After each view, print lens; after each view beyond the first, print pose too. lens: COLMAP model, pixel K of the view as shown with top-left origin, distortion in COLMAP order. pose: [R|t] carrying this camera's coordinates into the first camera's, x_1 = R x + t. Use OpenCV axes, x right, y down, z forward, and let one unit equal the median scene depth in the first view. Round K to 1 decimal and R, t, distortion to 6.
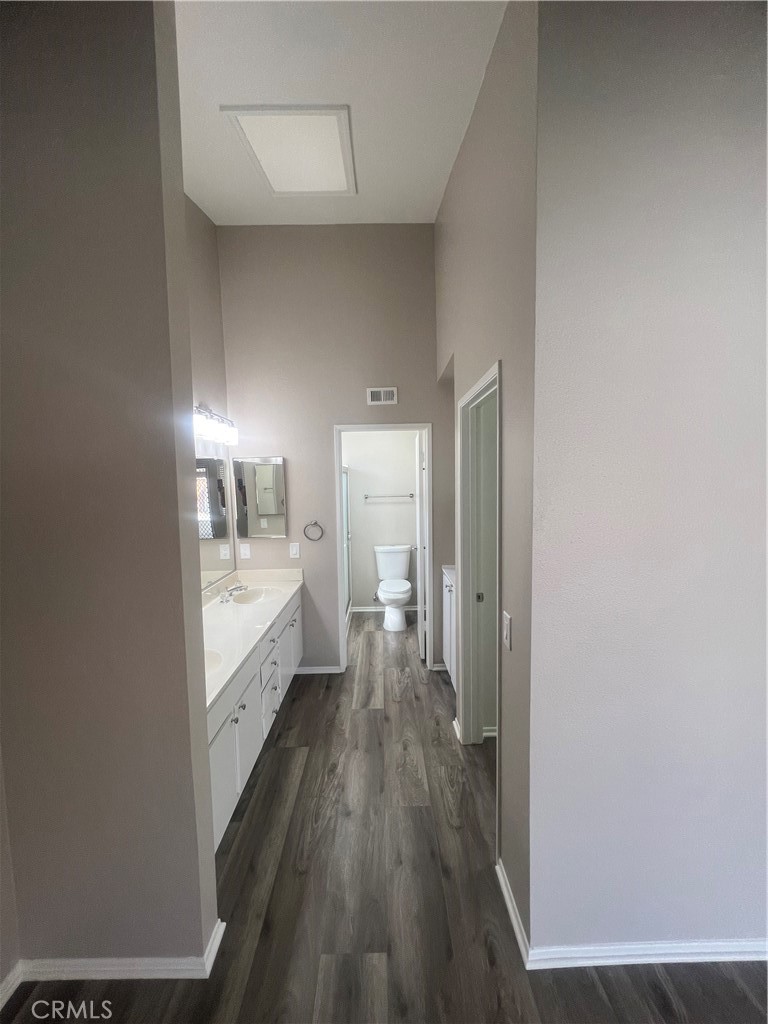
lens RADIAL K [[409.4, 0, 384.0], [0, 409.4, 512.0], [0, 0, 1]] dist [-0.005956, 0.000150]
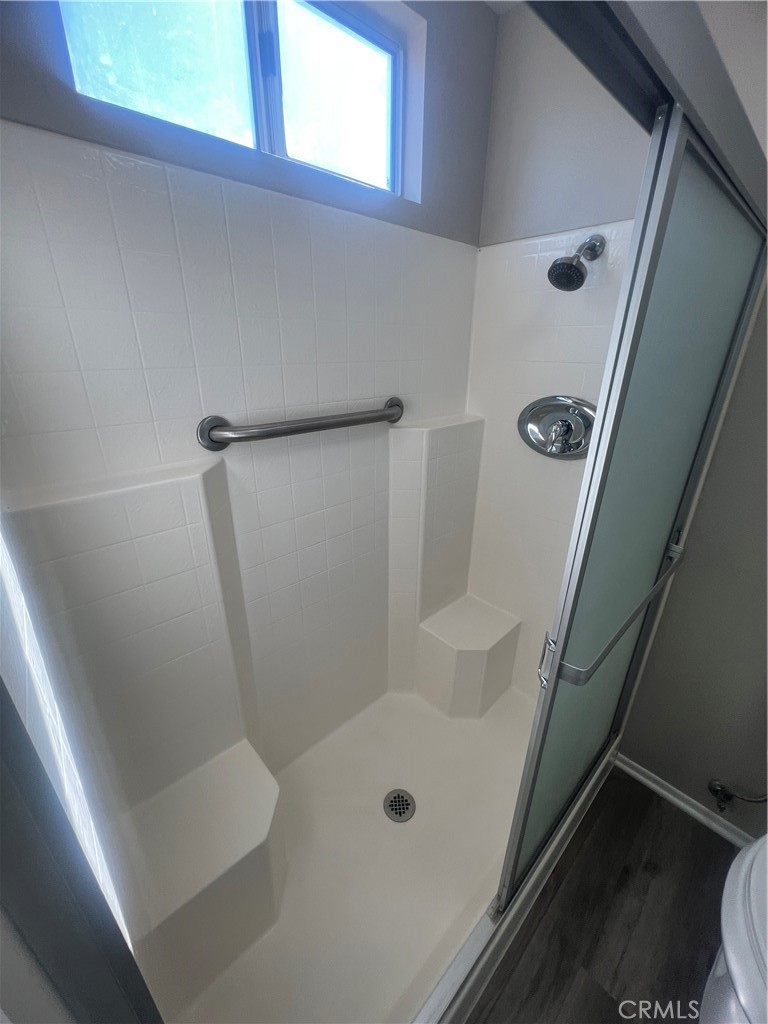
lens RADIAL K [[409.4, 0, 384.0], [0, 409.4, 512.0], [0, 0, 1]] dist [-0.005956, 0.000150]
pose [[0.677486, 0.297979, -0.672474, -0.046721], [-0.068590, 0.935874, 0.345594, -0.032319], [0.732331, -0.188010, 0.654480, 0.725687]]
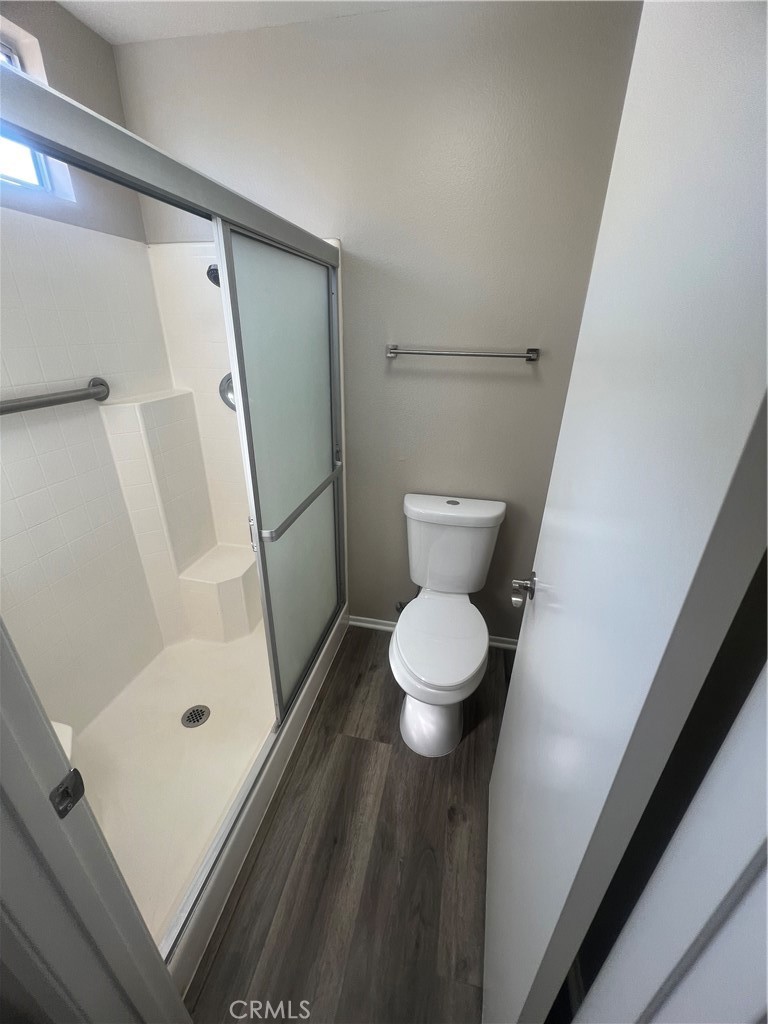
lens RADIAL K [[409.4, 0, 384.0], [0, 409.4, 512.0], [0, 0, 1]] dist [-0.005956, 0.000150]
pose [[0.975793, 0.116865, -0.184854, 0.029815], [-0.045083, 0.934587, 0.352865, -0.033292], [0.214000, -0.335990, 0.917232, 0.656227]]
